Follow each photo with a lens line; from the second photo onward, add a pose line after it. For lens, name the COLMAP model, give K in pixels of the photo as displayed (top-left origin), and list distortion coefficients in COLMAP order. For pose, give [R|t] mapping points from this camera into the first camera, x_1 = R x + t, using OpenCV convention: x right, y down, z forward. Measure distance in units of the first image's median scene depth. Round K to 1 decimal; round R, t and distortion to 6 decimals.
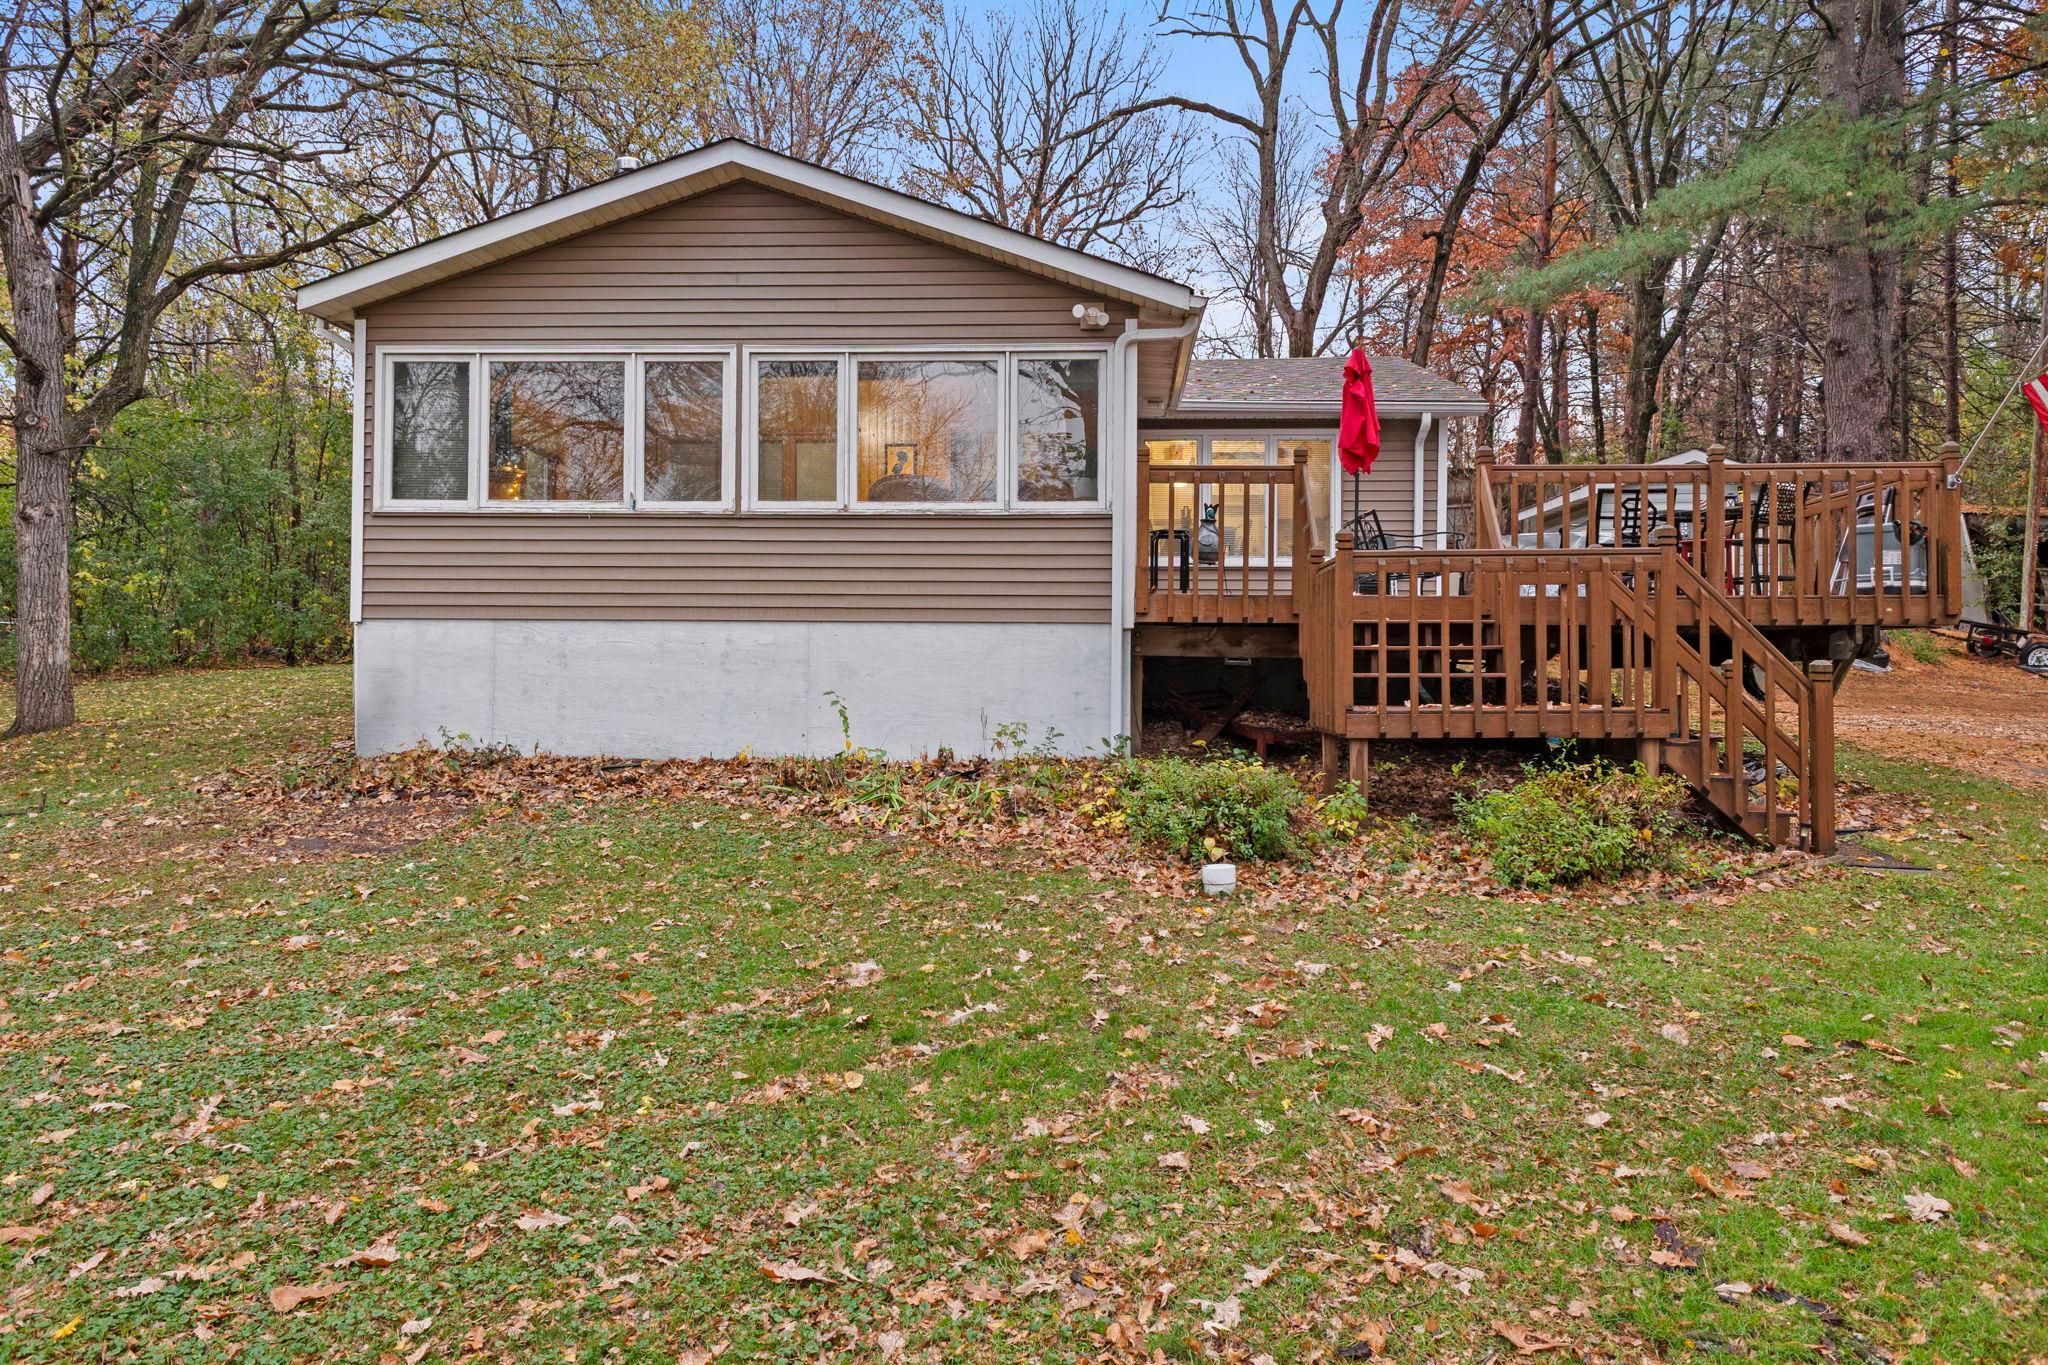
lens RADIAL K [[1075.8, 0, 1028.0], [0, 1075.8, 681.3], [0, 0, 1]] dist [-0.009607, 0.001917]
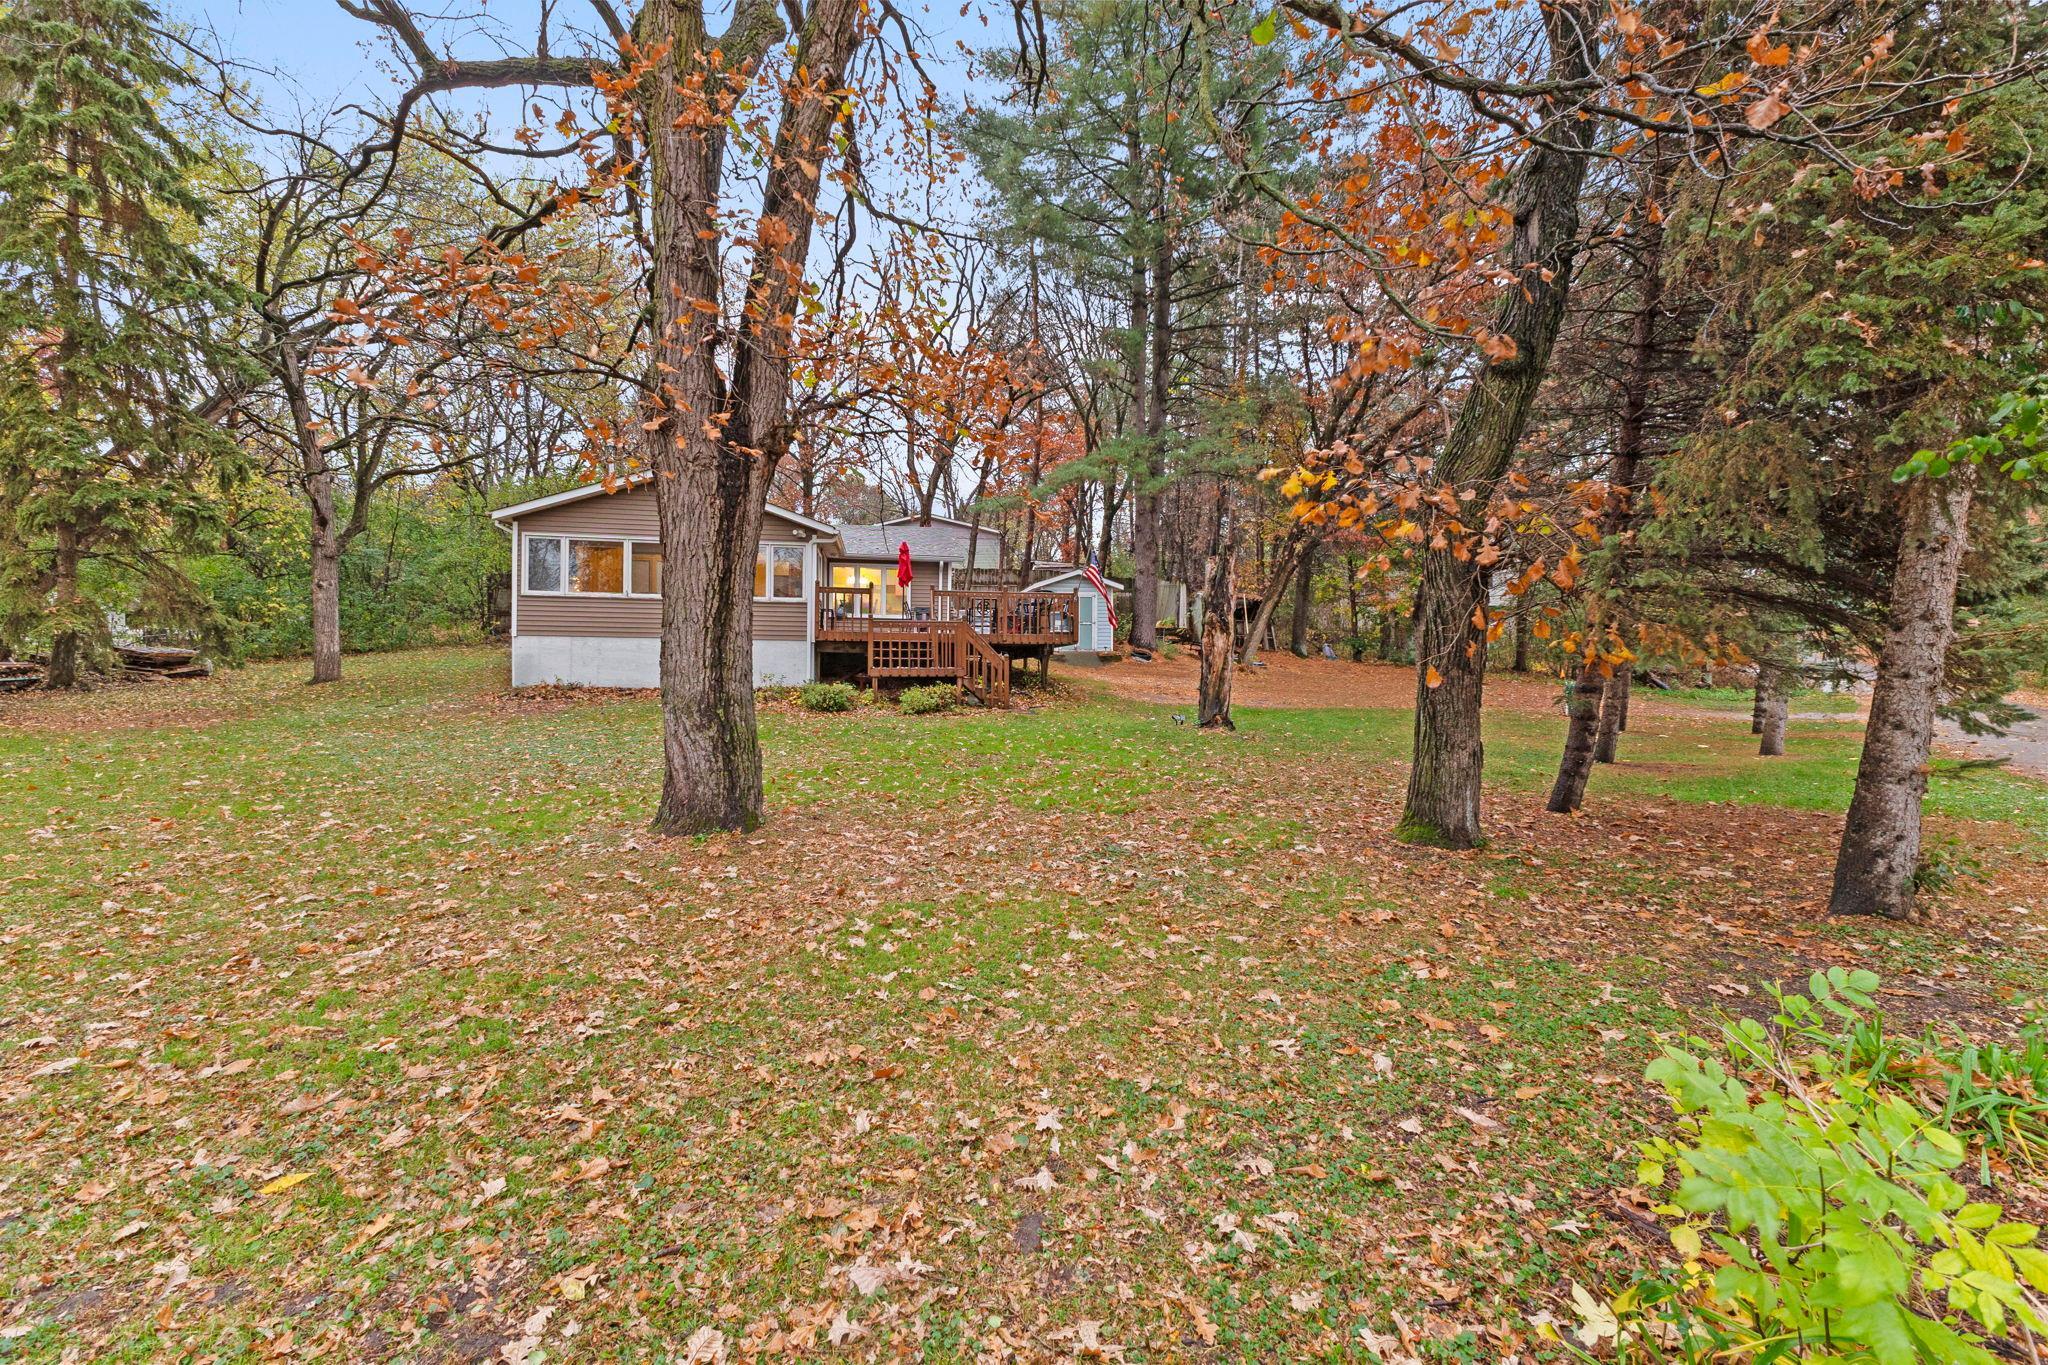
lens RADIAL K [[883.4, 0, 1024.0], [0, 883.4, 679.1], [0, 0, 1]] dist [0.009237, 0.000056]
pose [[0.979123, 0.003241, 0.203244, 0.166707], [-0.003521, 0.999993, 0.001015, 0.044944], [-0.203239, -0.001709, 0.979128, -1.433433]]
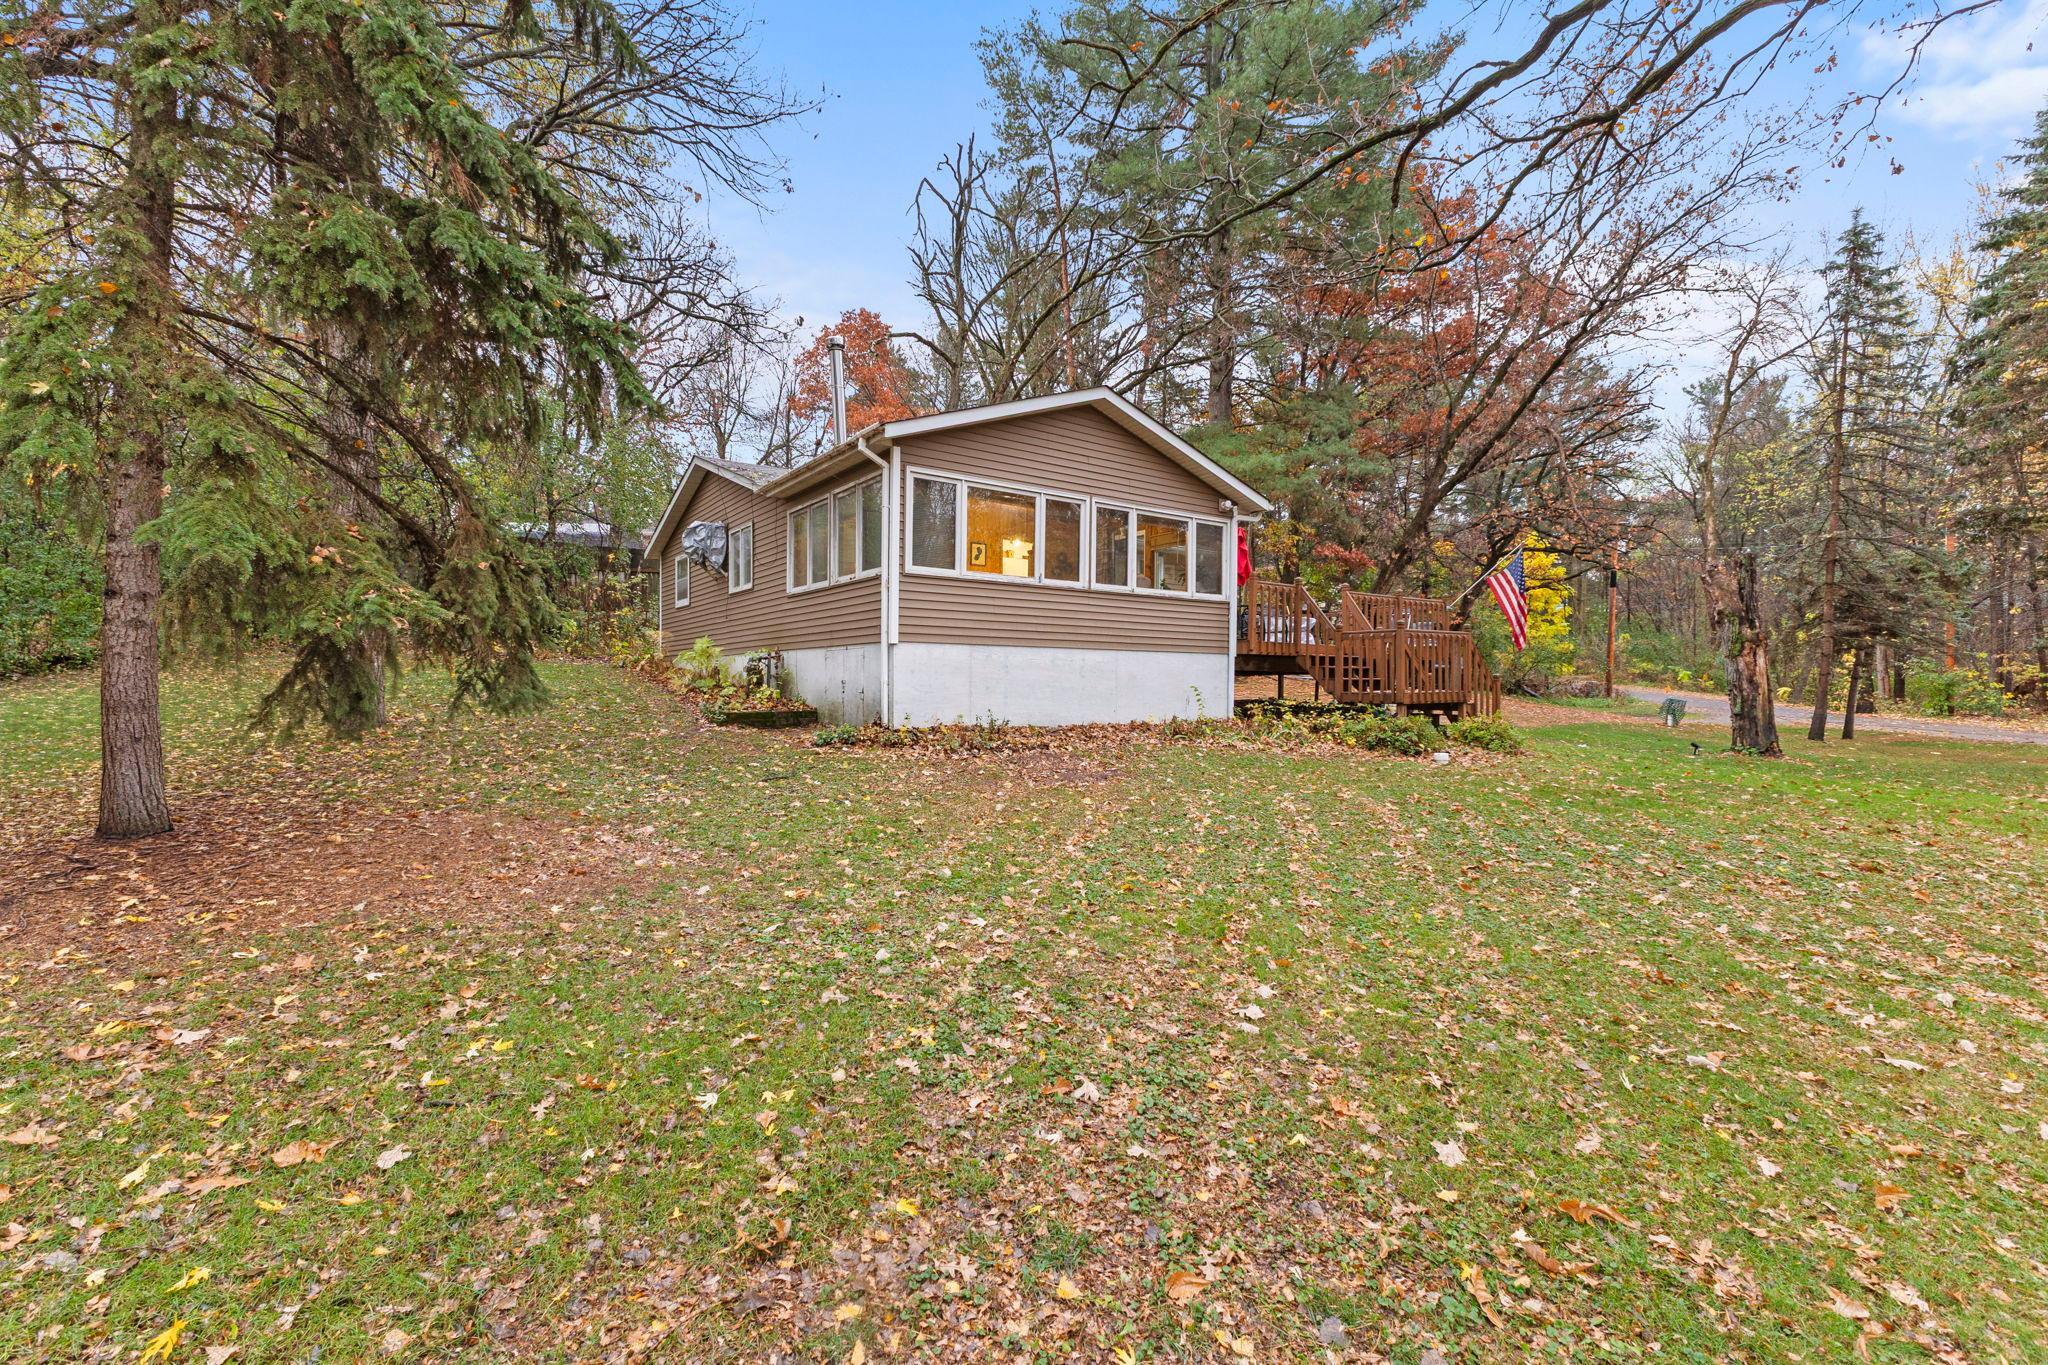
lens RADIAL K [[883.4, 0, 1025.6], [0, 883.4, 683.1], [0, 0, 1]] dist [0.009237, 0.000056]
pose [[0.789234, -0.002000, 0.614090, -1.279705], [0.007591, 0.999950, -0.006499, 0.009436], [-0.614046, 0.009791, 0.789209, -0.103893]]
